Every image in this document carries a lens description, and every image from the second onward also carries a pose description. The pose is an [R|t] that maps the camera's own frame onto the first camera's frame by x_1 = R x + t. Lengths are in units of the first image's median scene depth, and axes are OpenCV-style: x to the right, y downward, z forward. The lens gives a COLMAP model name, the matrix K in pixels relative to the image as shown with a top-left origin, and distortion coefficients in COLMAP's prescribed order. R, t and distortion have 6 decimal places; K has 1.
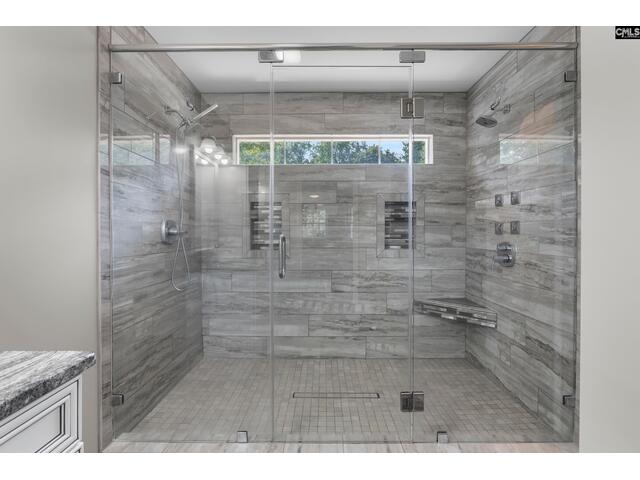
lens RADIAL K [[292.8, 0, 320.3], [0, 292.8, 236.3], [0, 0, 1]] dist [-0.001024, 0.000703]
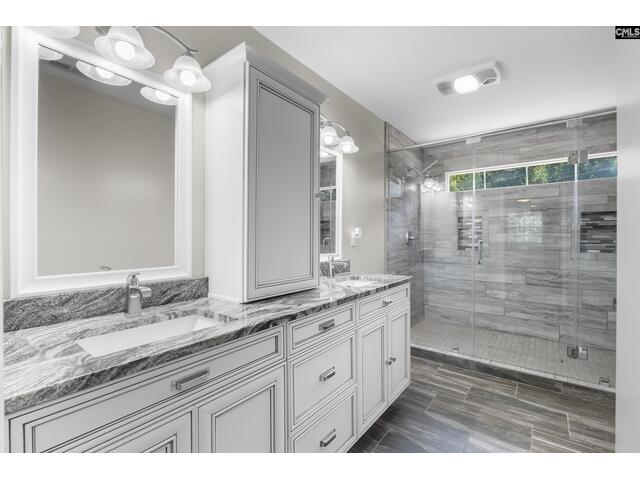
lens RADIAL K [[292.8, 0, 321.7], [0, 292.8, 238.1], [0, 0, 1]] dist [-0.001024, 0.000703]
pose [[0.796939, 0.002734, -0.604053, 0.102337], [-0.006569, 0.999970, -0.004140, -0.002544], [0.604024, 0.007267, 0.796933, -0.570849]]
